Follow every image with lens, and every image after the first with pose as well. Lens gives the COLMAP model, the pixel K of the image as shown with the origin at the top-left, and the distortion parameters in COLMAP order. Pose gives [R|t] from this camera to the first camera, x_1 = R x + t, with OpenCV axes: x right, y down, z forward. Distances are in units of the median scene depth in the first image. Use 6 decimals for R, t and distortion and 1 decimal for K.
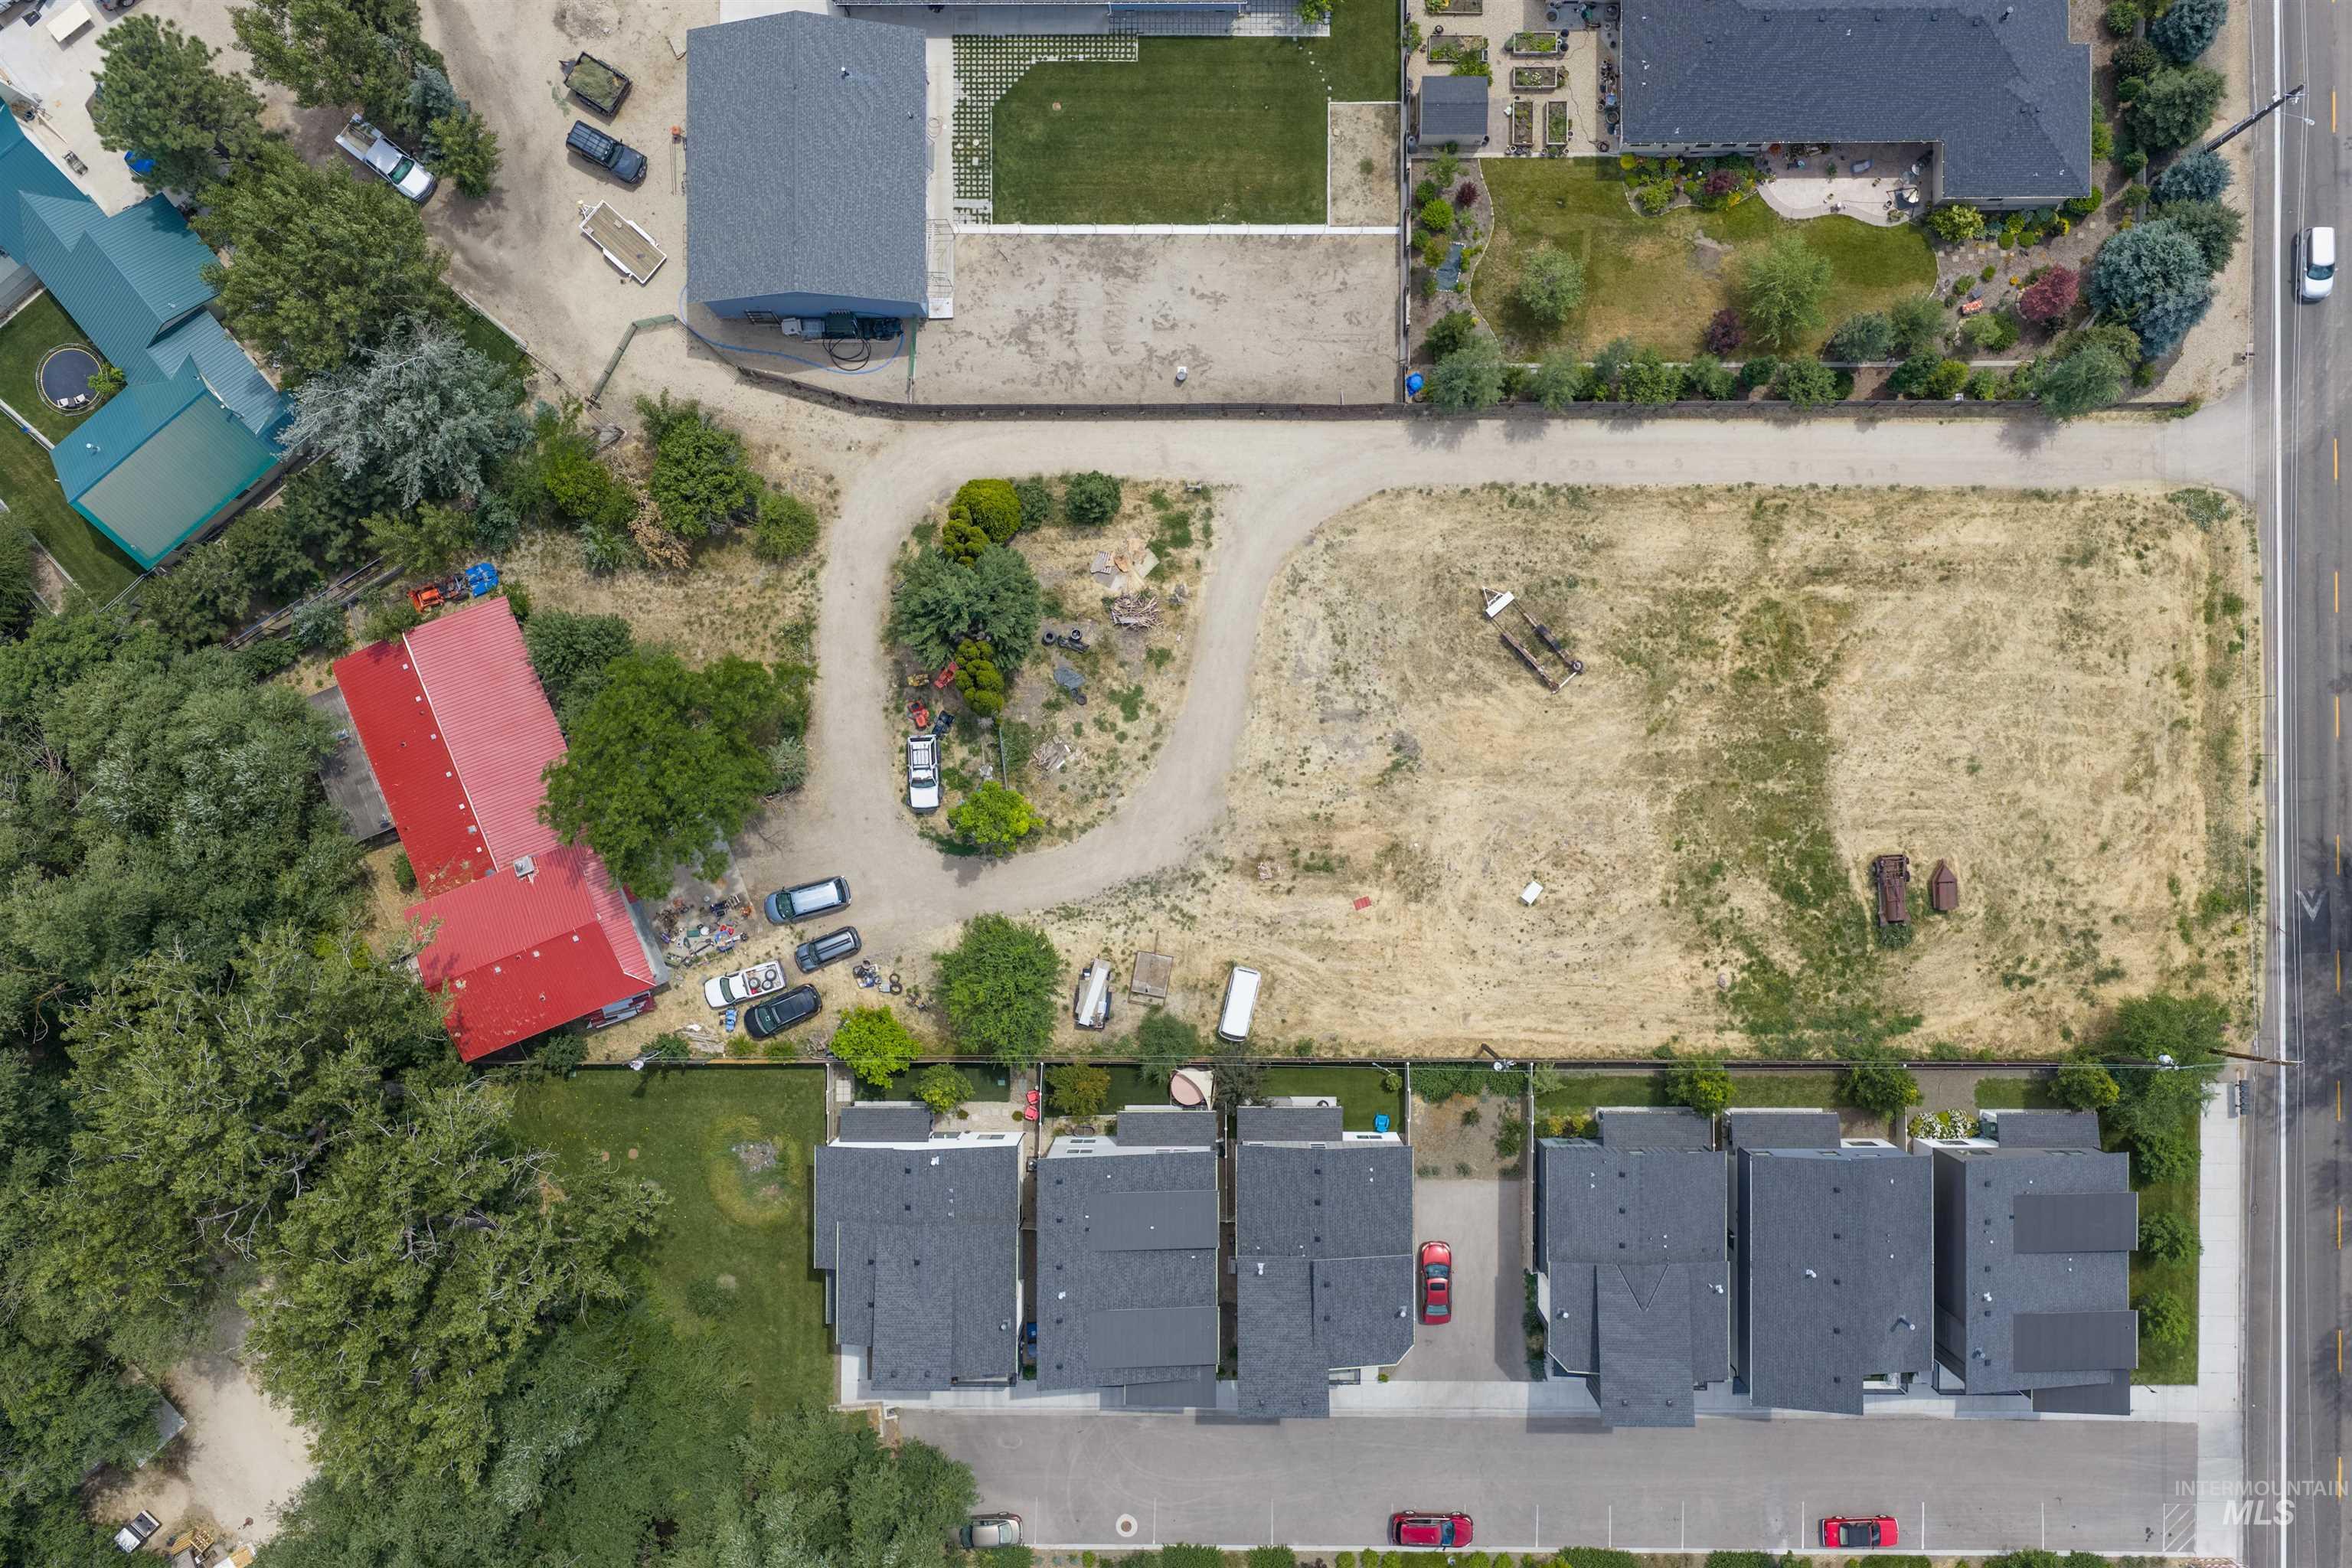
lens RADIAL K [[1940.5, 0, 1176.0], [0, 1940.5, 784.0], [0, 0, 1]] dist [0.035211, -0.063755]
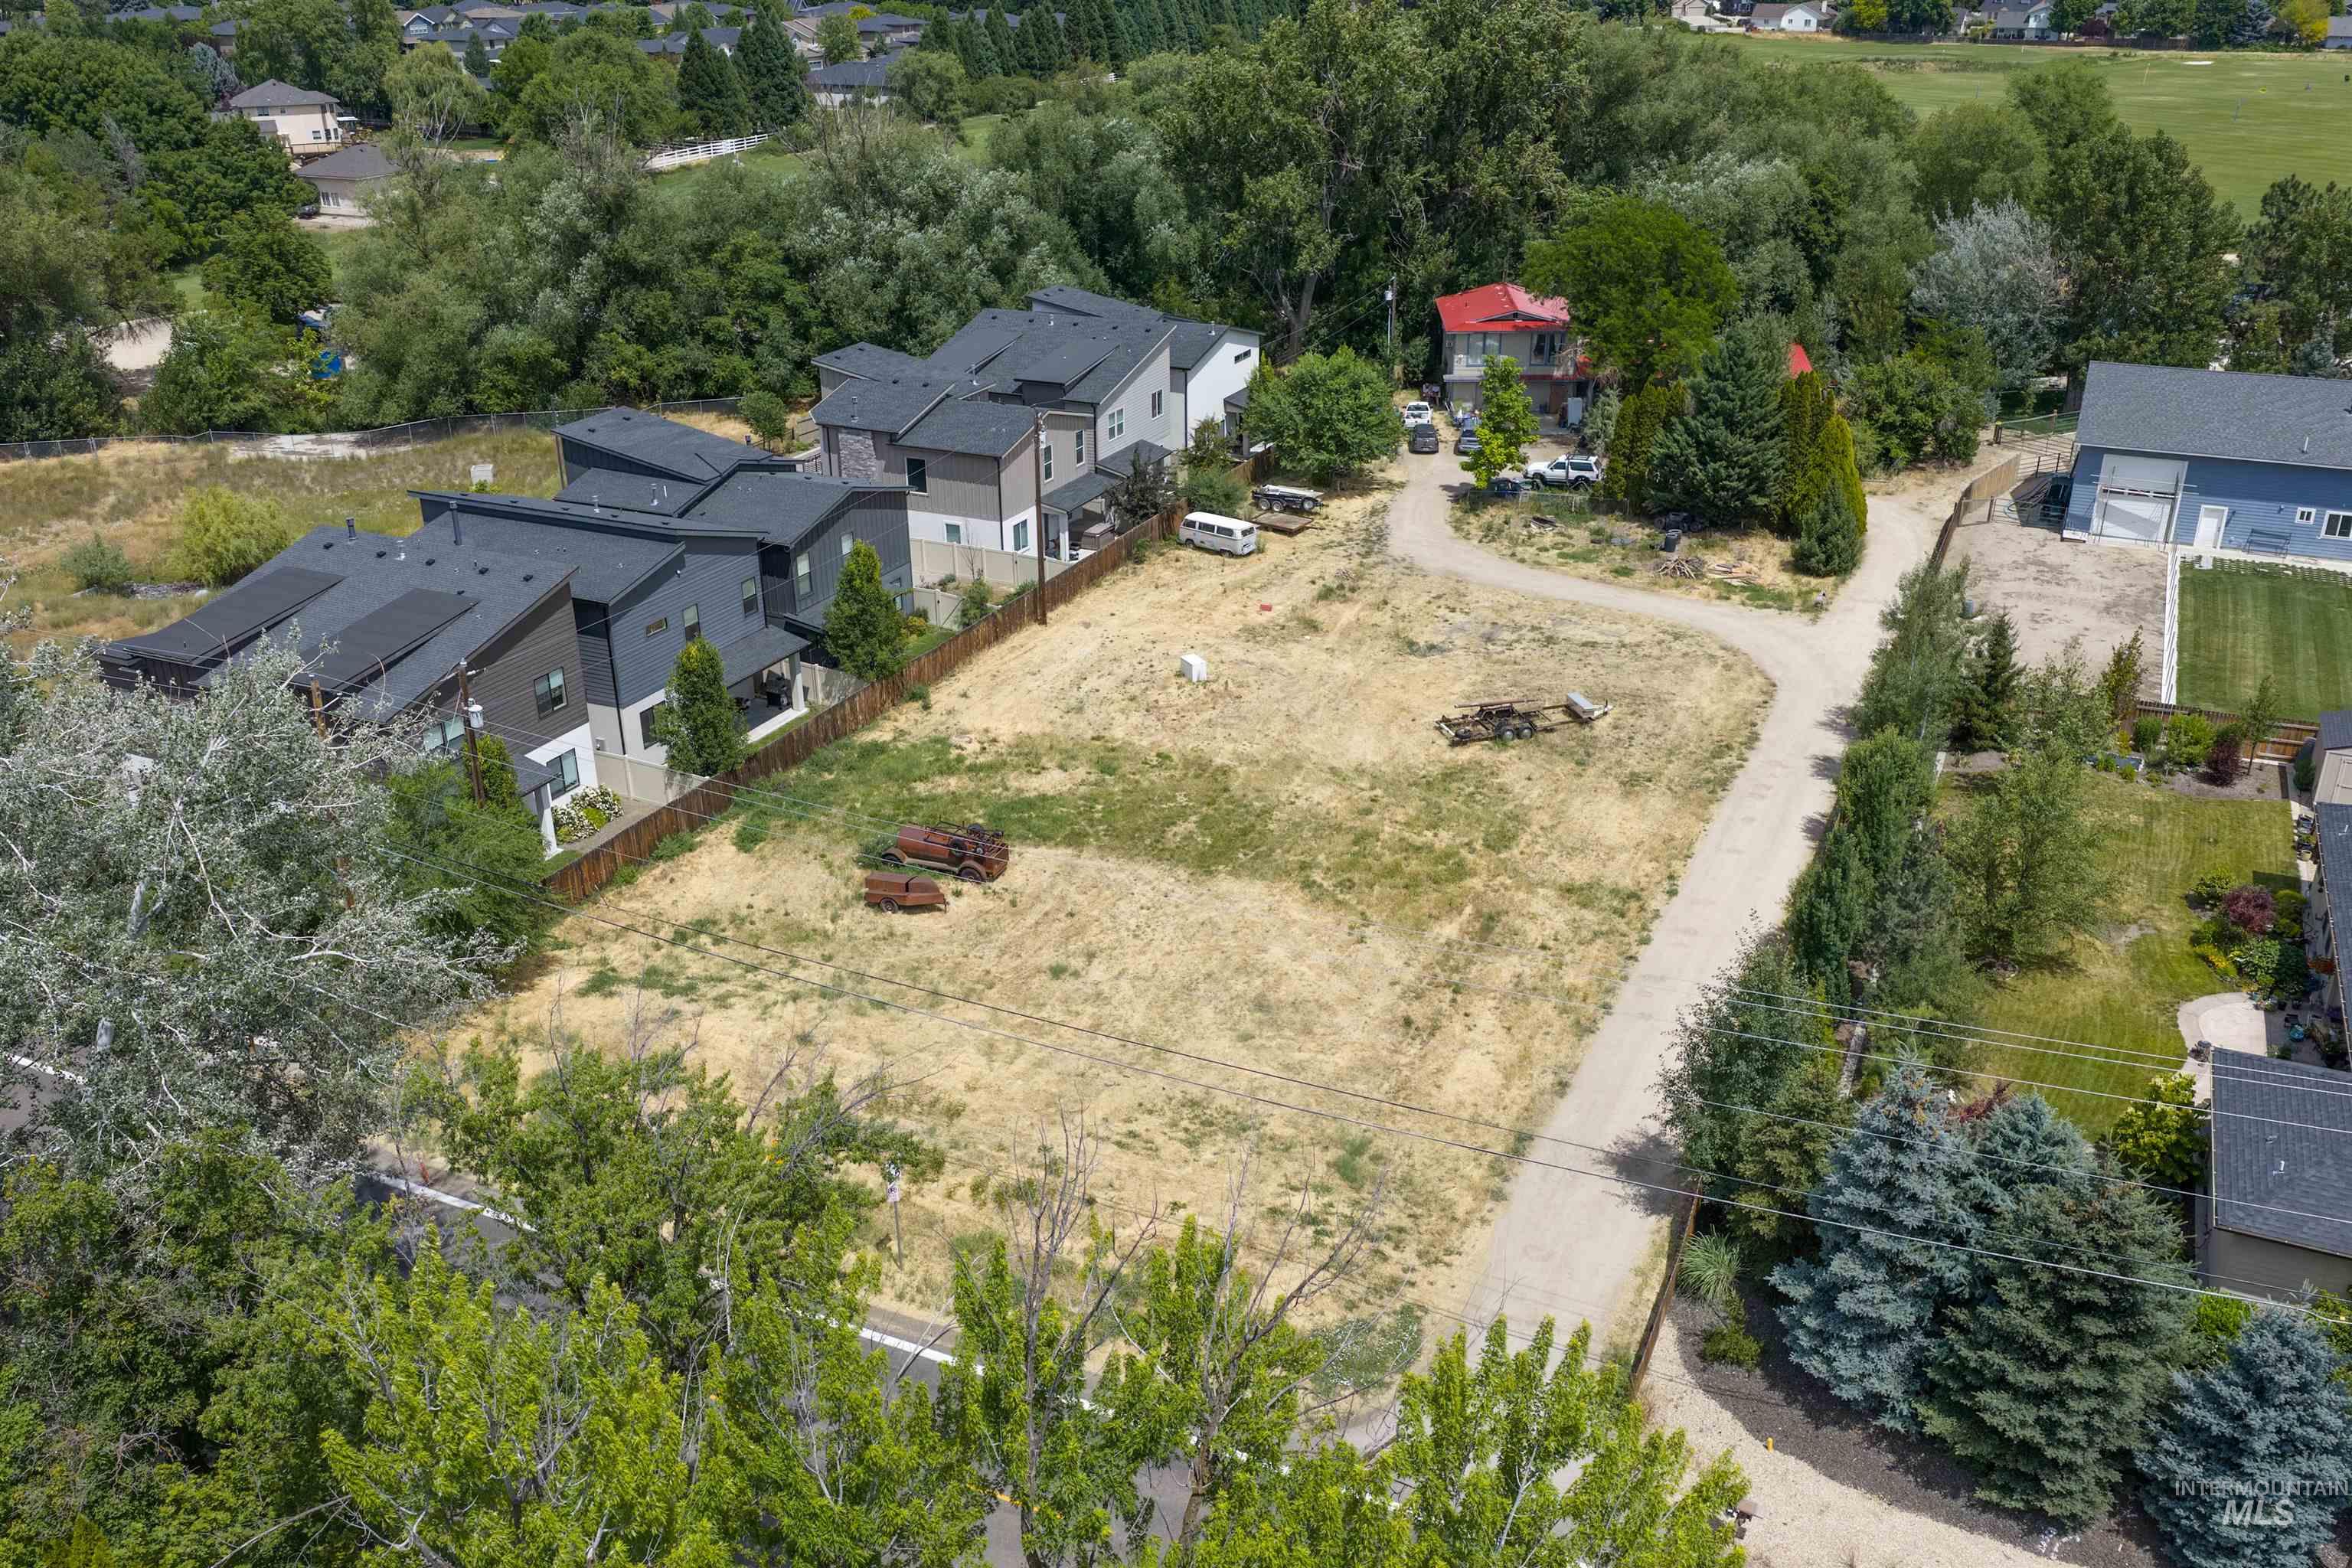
lens RADIAL K [[1944.8, 0, 1175.2], [0, 1944.8, 810.6], [0, 0, 1]] dist [0.015731, -0.017862]
pose [[-0.426918, 0.387874, -0.816881, 0.821626], [-0.904185, -0.169343, 0.392138, -0.242509], [0.013767, 0.906023, 0.423005, 0.730936]]
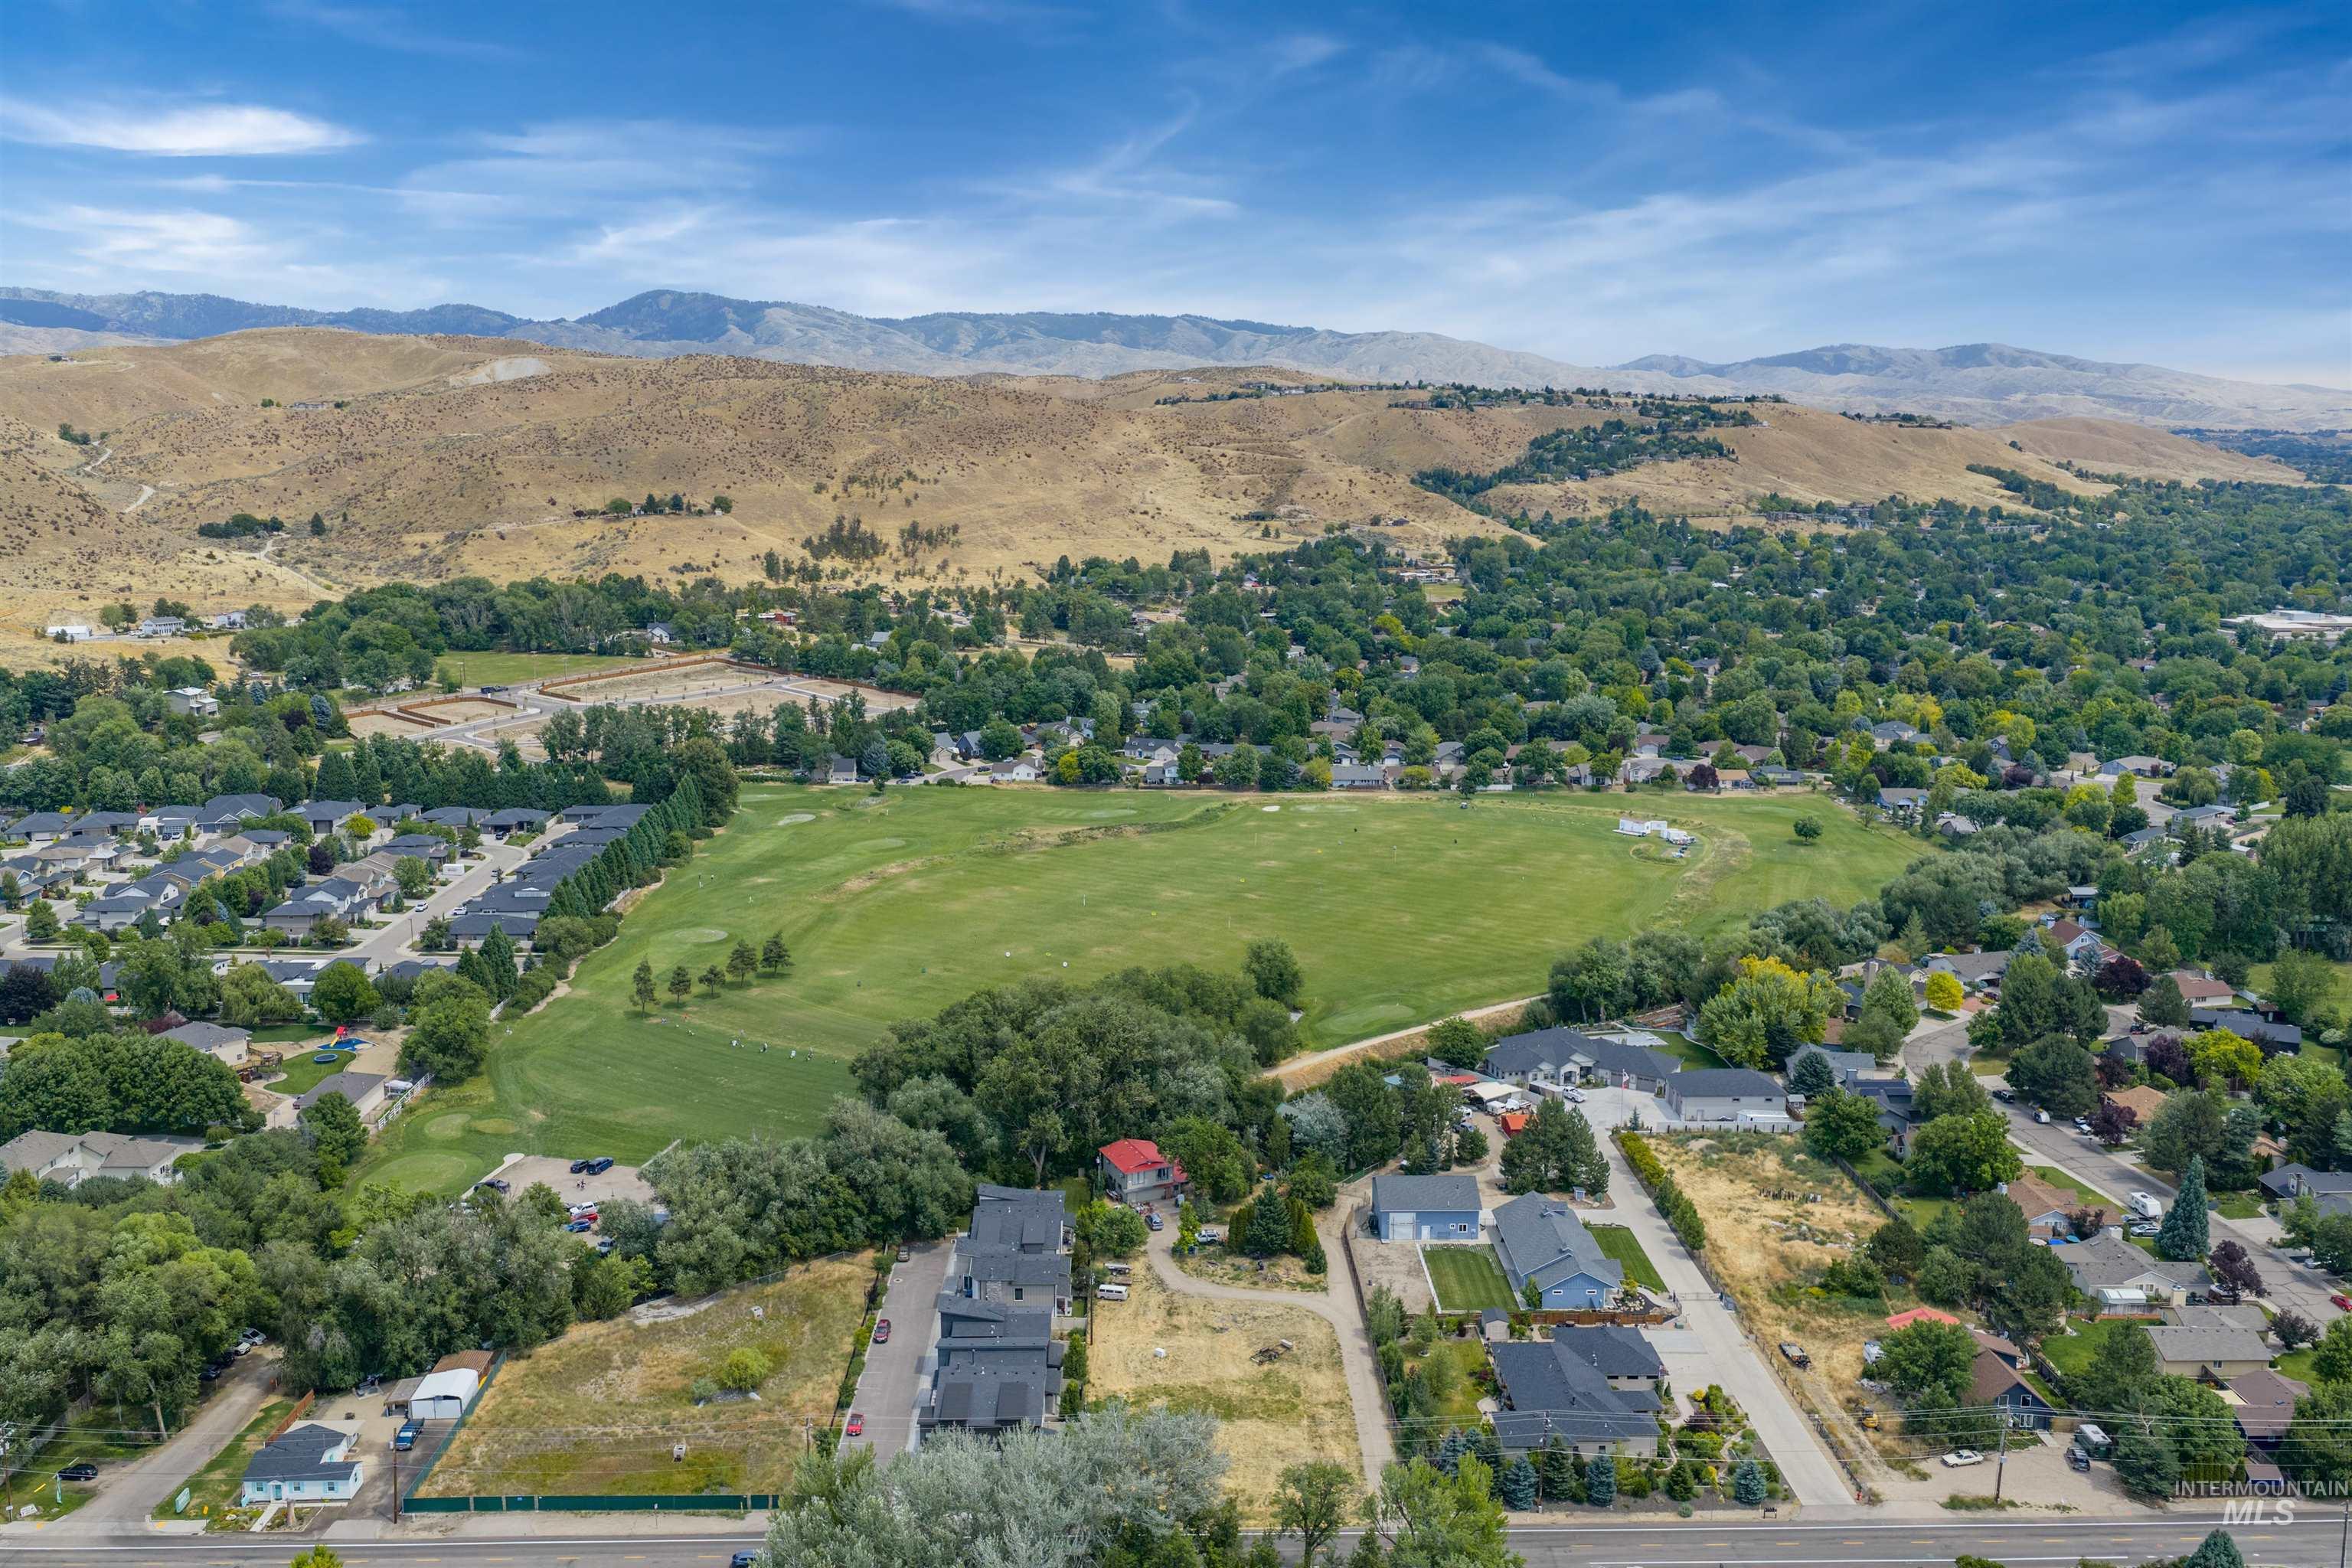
lens RADIAL K [[1940.5, 0, 1176.0], [0, 1940.5, 784.0], [0, 0, 1]] dist [0.035211, -0.063755]
pose [[0.018594, 0.176982, -0.984039, 2.273813], [-0.999827, 0.003746, -0.018219, 0.075138], [0.000462, 0.984207, 0.177021, -0.042974]]
